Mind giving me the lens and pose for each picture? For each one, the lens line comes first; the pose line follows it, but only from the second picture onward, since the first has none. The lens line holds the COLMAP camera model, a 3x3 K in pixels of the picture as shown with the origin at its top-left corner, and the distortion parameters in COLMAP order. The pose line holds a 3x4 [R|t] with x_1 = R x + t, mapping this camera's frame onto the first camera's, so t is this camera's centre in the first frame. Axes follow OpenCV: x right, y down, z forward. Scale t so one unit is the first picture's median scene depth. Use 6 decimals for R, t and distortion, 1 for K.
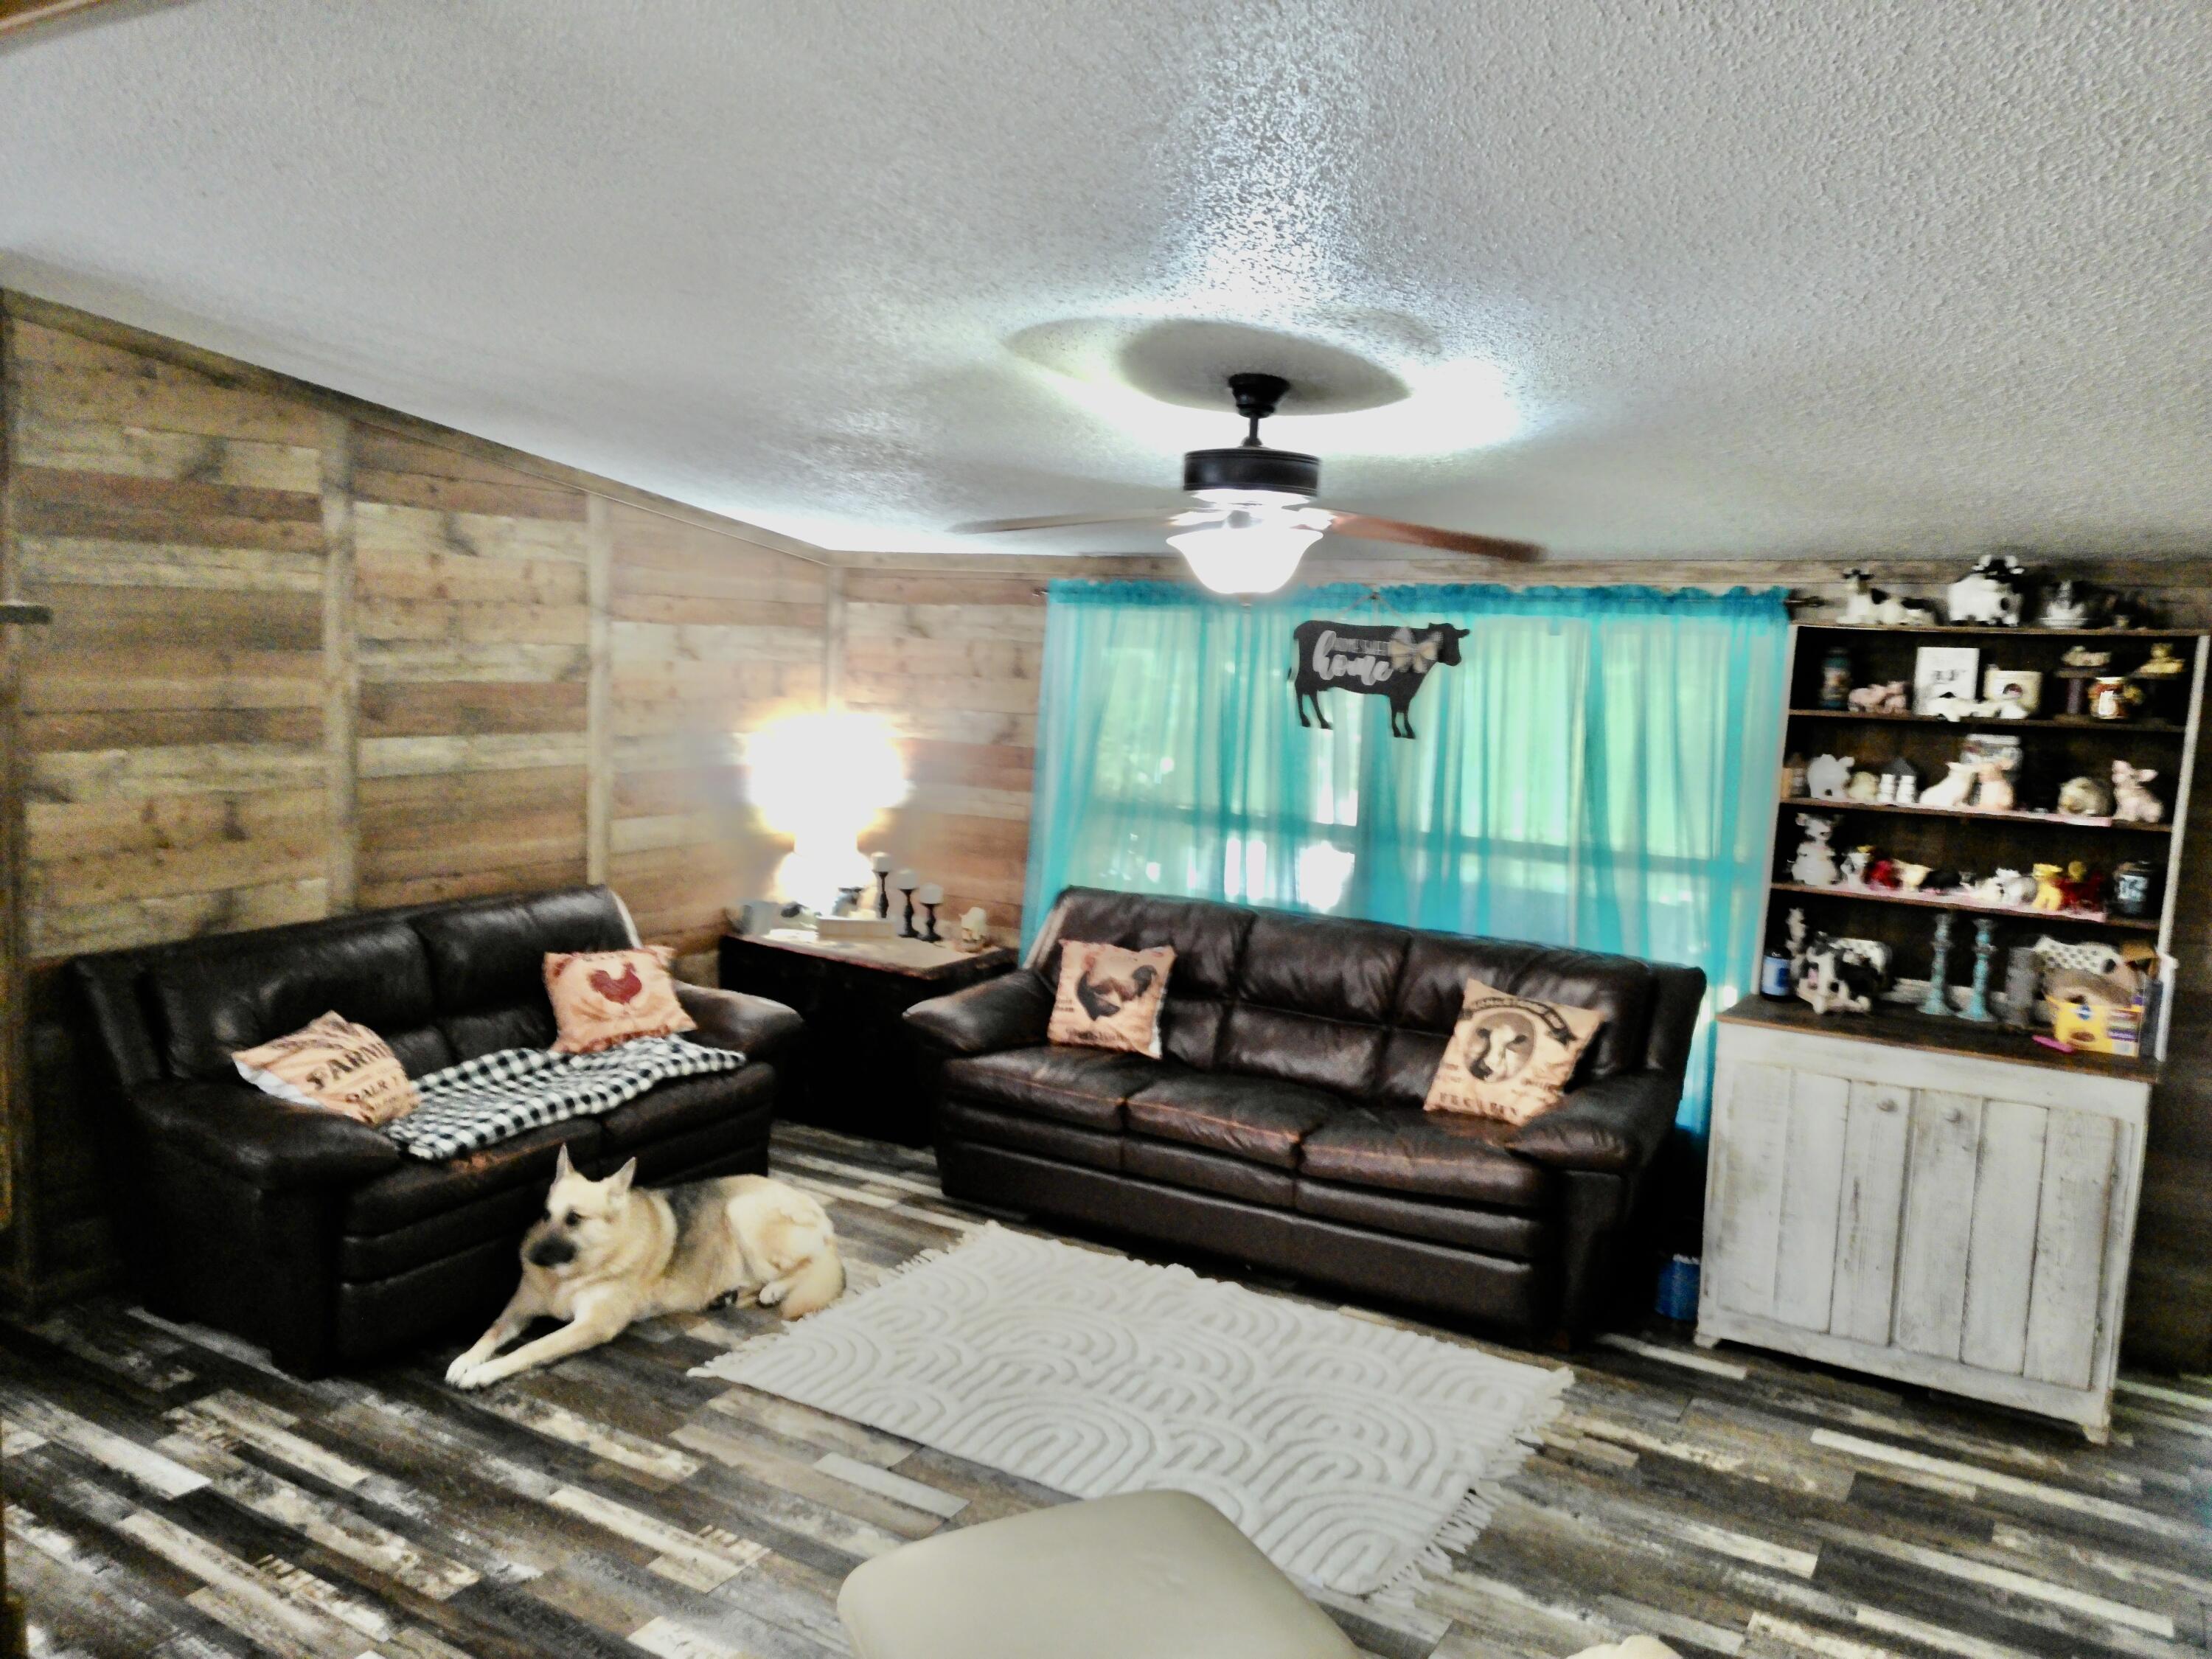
lens RADIAL K [[1641.0, 0, 1124.6], [0, 1641.0, 829.6], [0, 0, 1]] dist [0.081407, -0.091219]
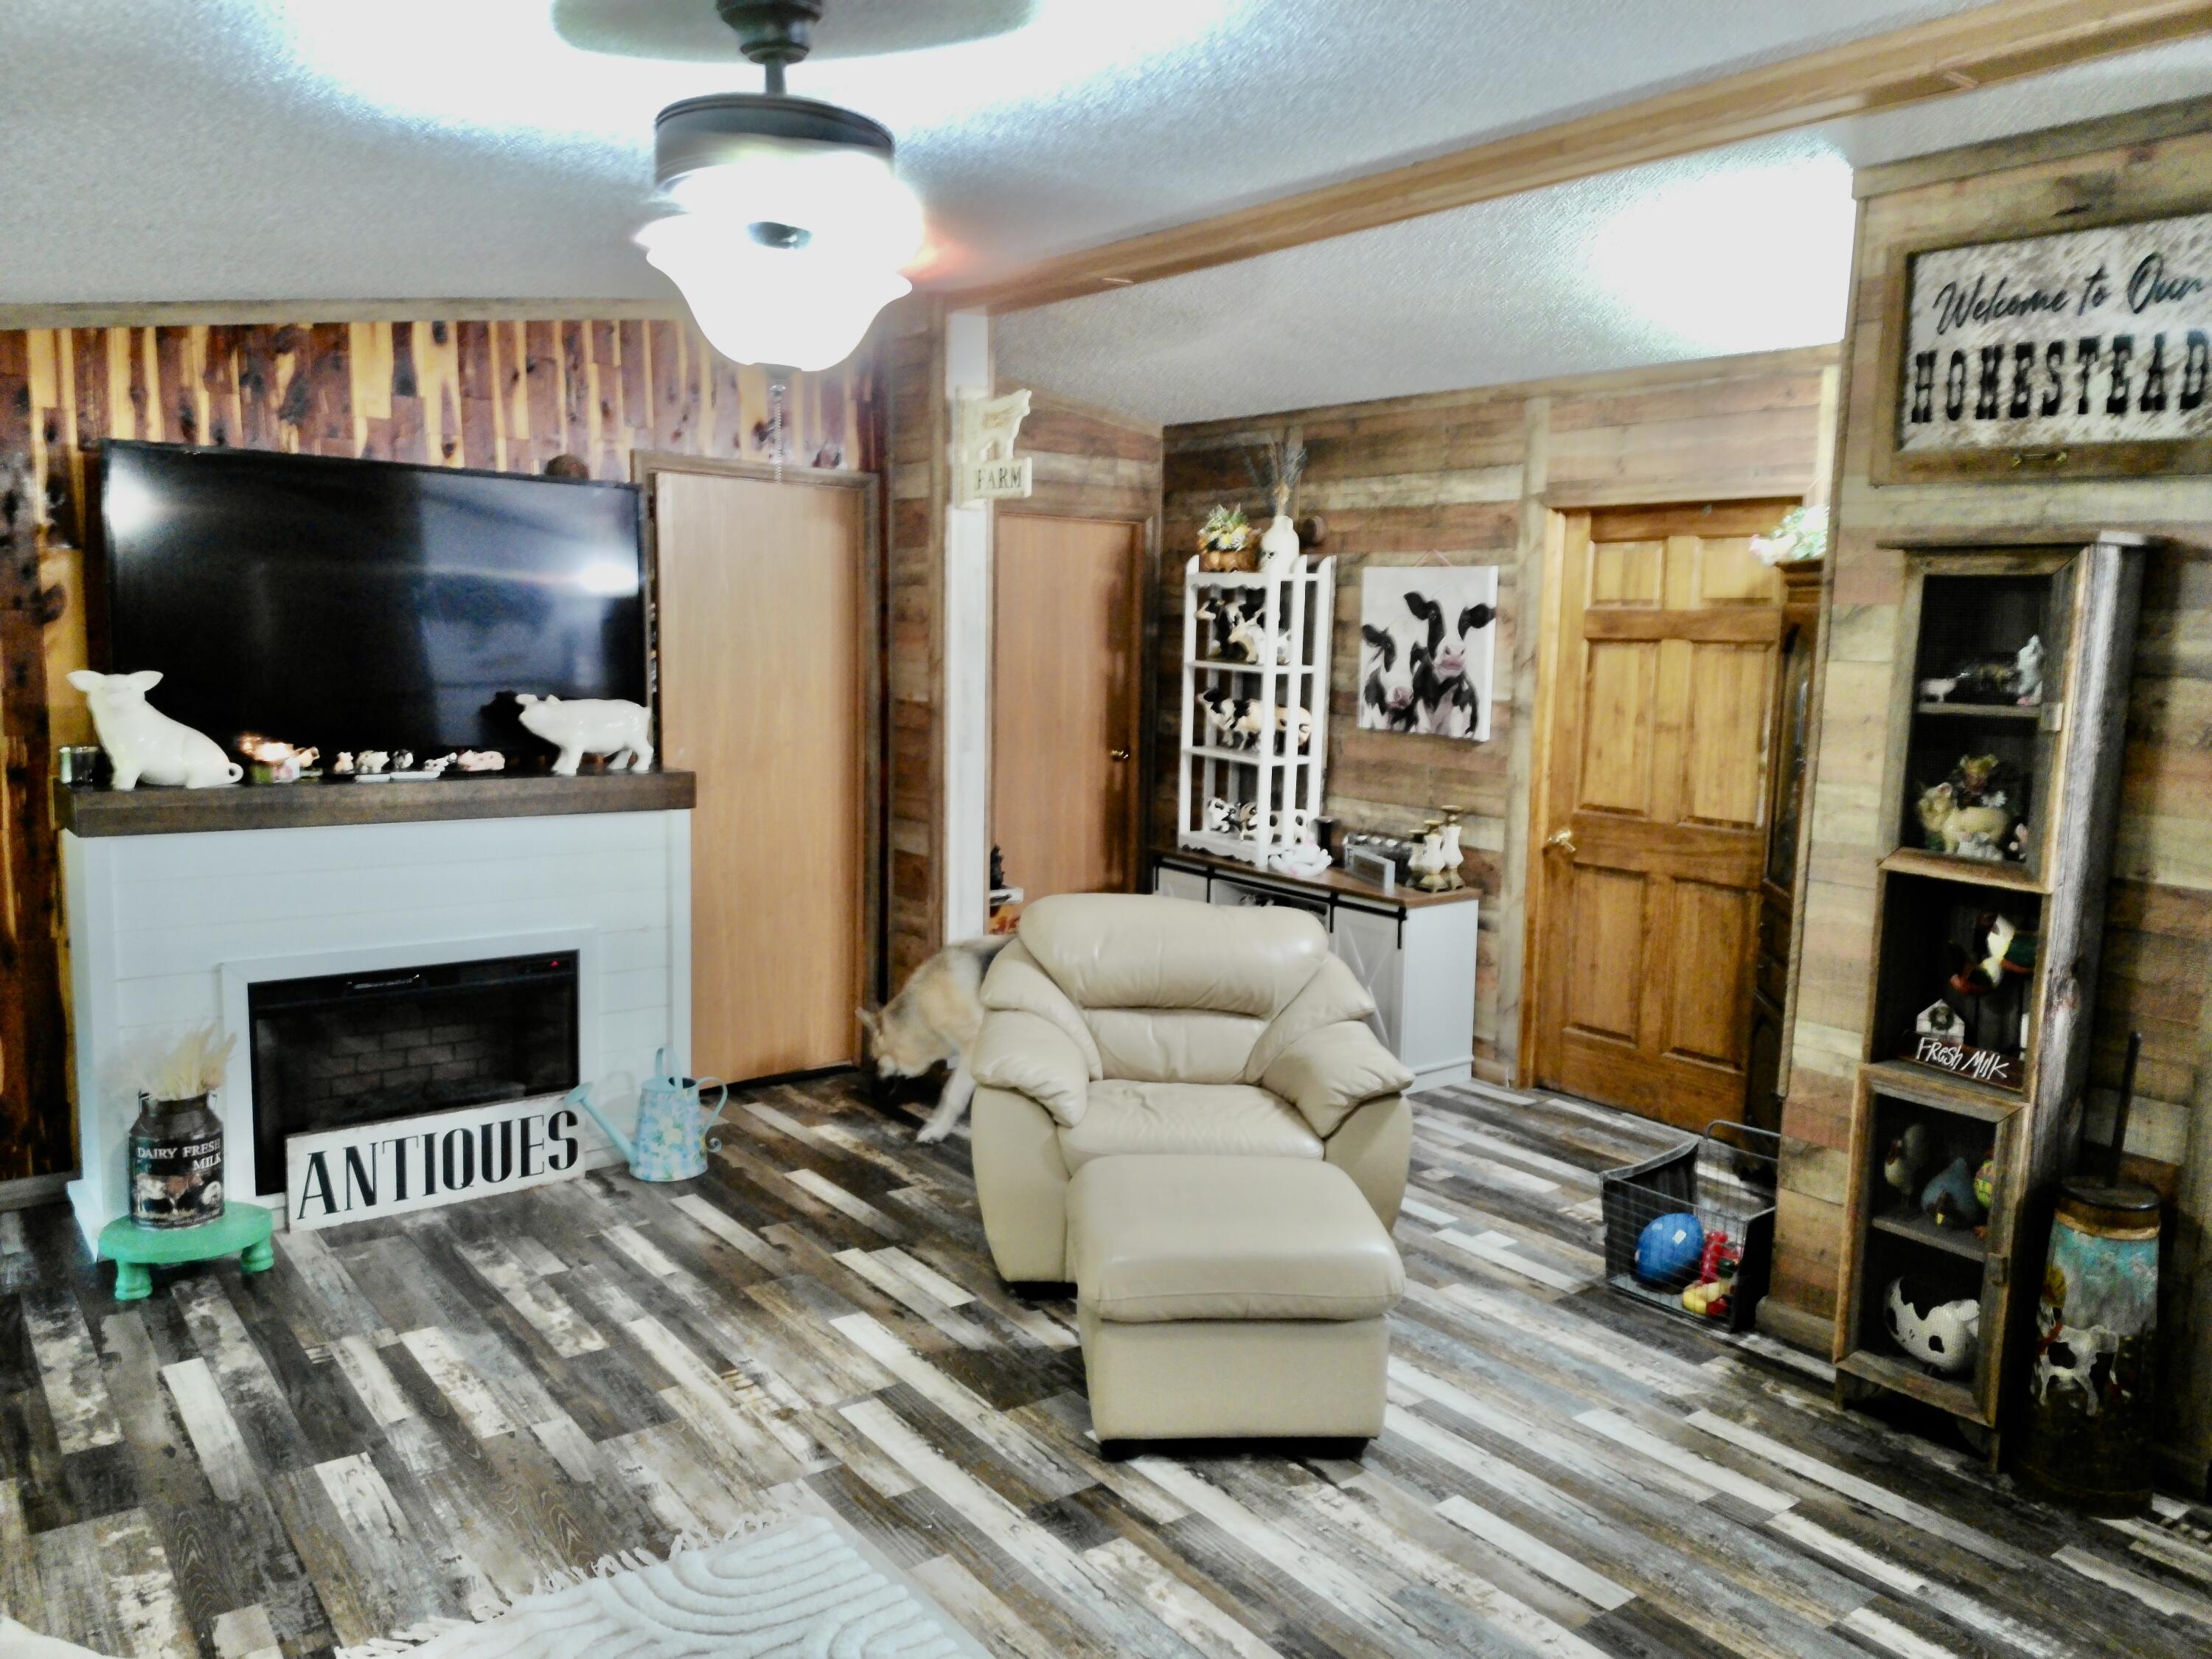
lens RADIAL K [[1641.0, 0, 1102.2], [0, 1641.0, 840.5], [0, 0, 1]] dist [0.081407, -0.091219]
pose [[-0.922564, -0.112580, 0.369054, -0.214470], [-0.018910, 0.968530, 0.248178, -0.100182], [-0.385379, 0.221982, -0.895660, 1.184459]]
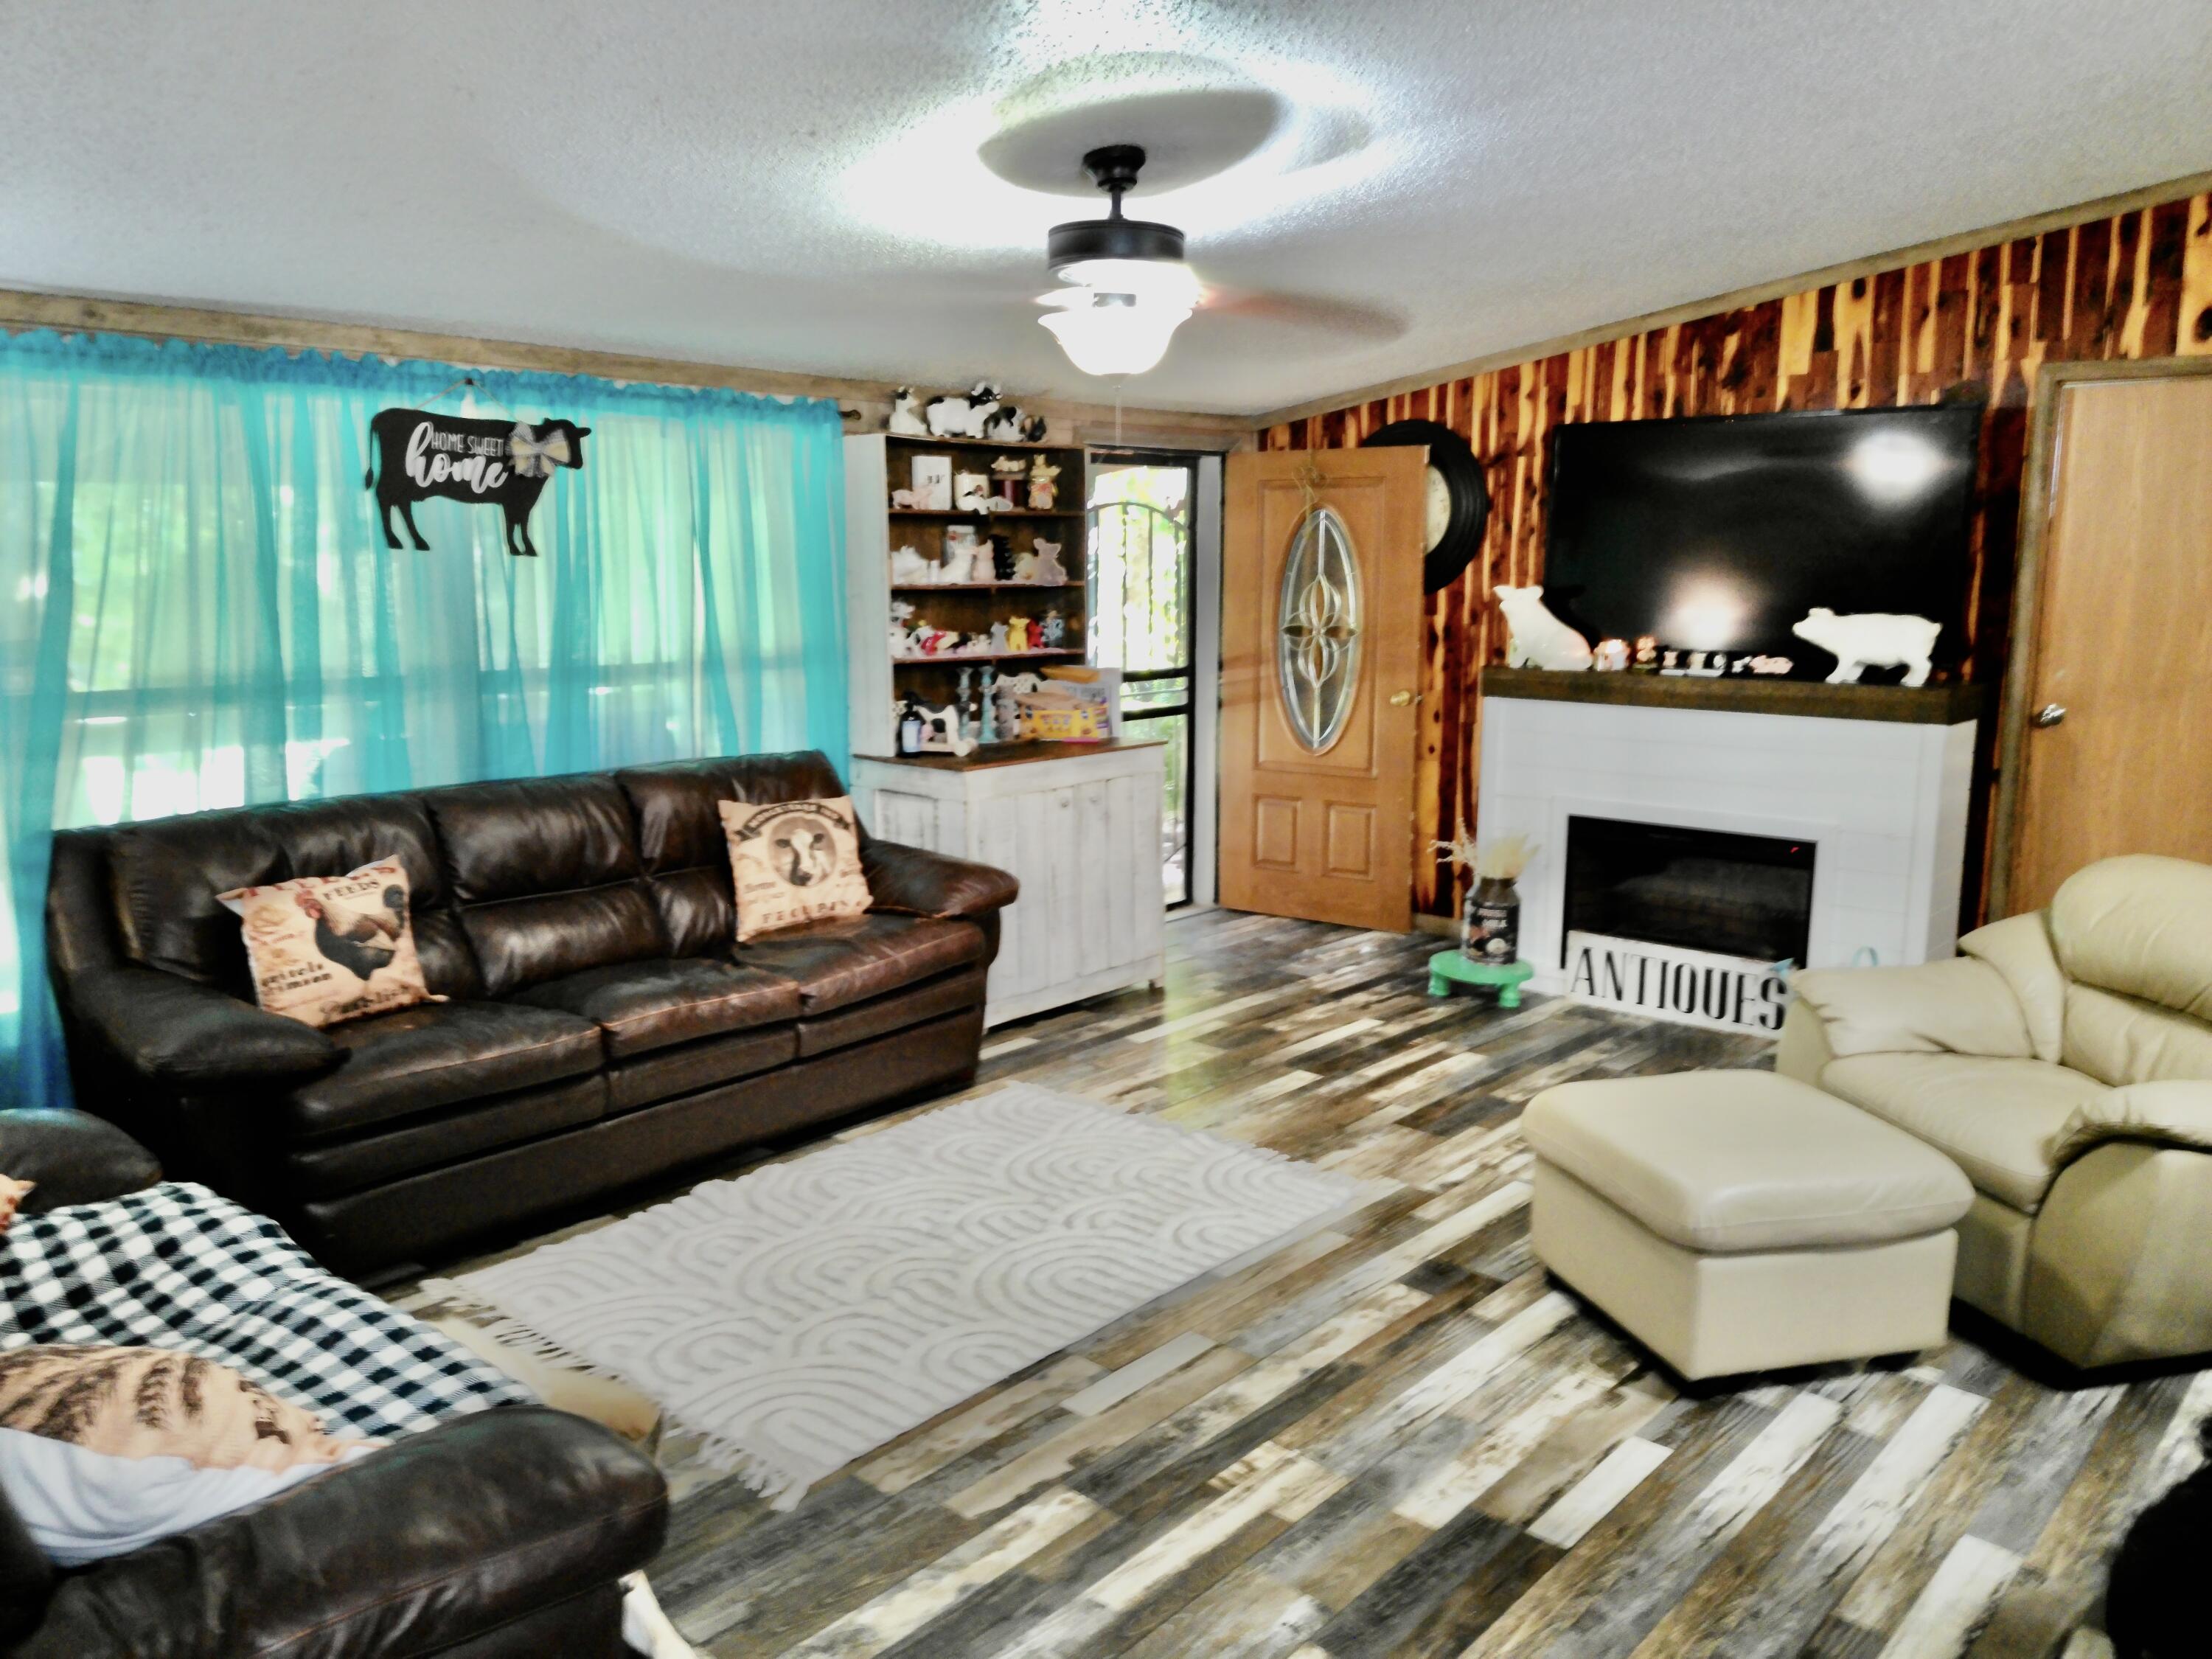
lens RADIAL K [[1641.0, 0, 1115.0], [0, 1641.0, 845.0], [0, 0, 1]] dist [0.081407, -0.091219]
pose [[0.193605, -0.211276, 0.958060, -0.734045], [0.117587, 0.974494, 0.191139, -0.044581], [-0.974008, 0.075650, 0.213510, 0.623883]]
